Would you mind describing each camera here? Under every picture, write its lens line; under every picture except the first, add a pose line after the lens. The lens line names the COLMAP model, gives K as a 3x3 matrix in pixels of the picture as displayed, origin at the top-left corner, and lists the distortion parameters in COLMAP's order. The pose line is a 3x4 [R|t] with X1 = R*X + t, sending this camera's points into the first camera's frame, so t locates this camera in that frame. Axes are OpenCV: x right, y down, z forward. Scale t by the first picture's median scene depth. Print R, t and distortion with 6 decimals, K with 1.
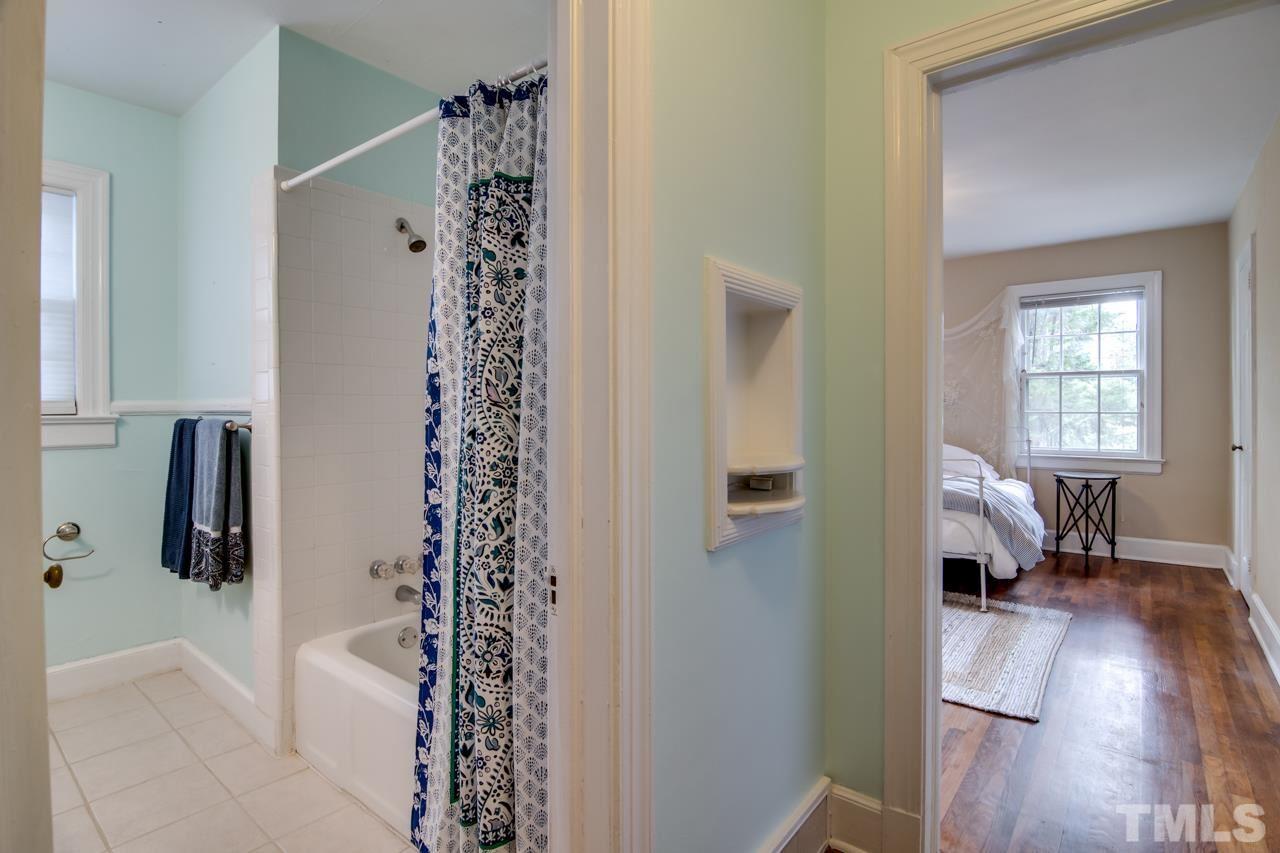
lens RADIAL K [[620.5, 0, 644.7], [0, 620.5, 417.8], [0, 0, 1]] dist [-0.025710, -0.001865]
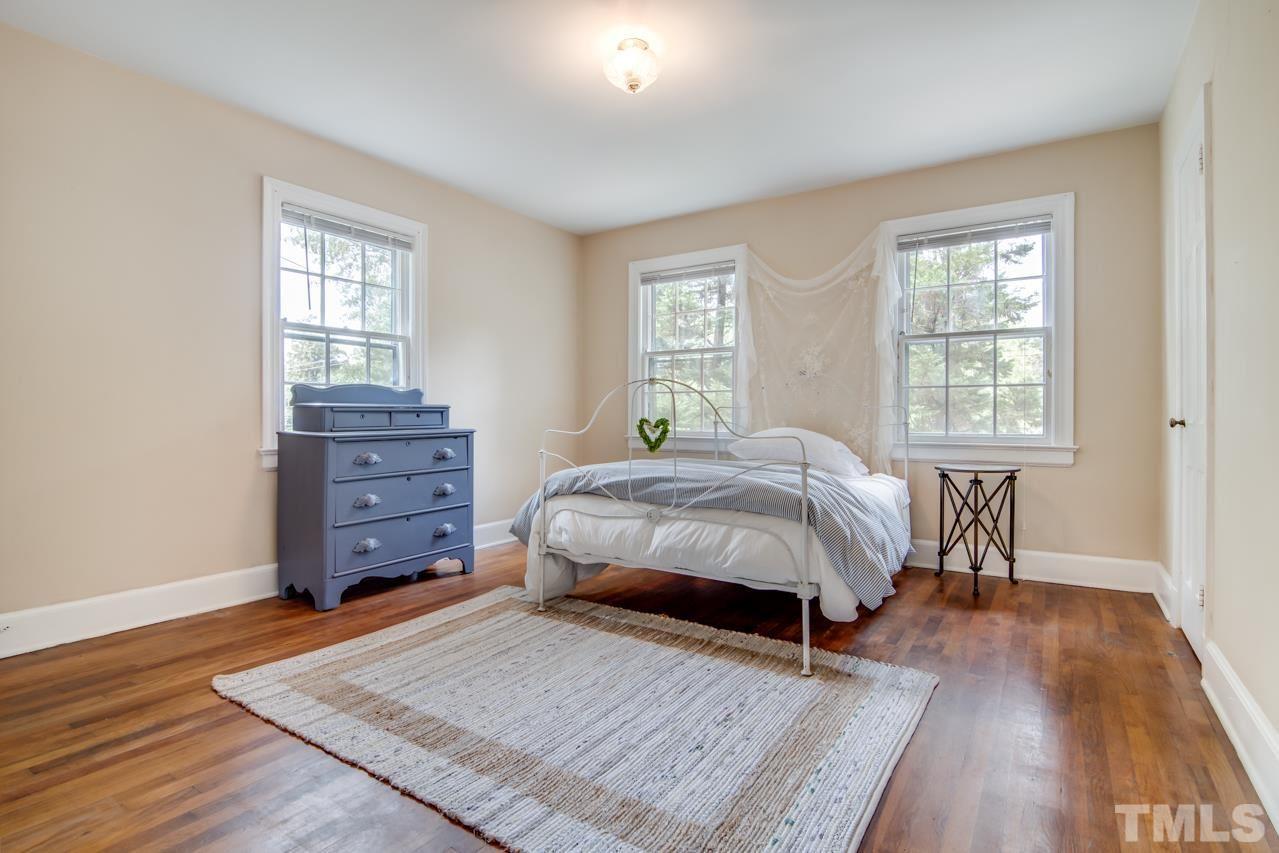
lens RADIAL K [[620.0, 0, 633.8], [0, 620.0, 426.5], [0, 0, 1]] dist [-0.025710, -0.001865]
pose [[0.996835, 0.003552, 0.079414, 0.290987], [-0.003545, 0.999994, -0.000227, 0.053788], [-0.079414, -0.000055, 0.996842, 0.340946]]
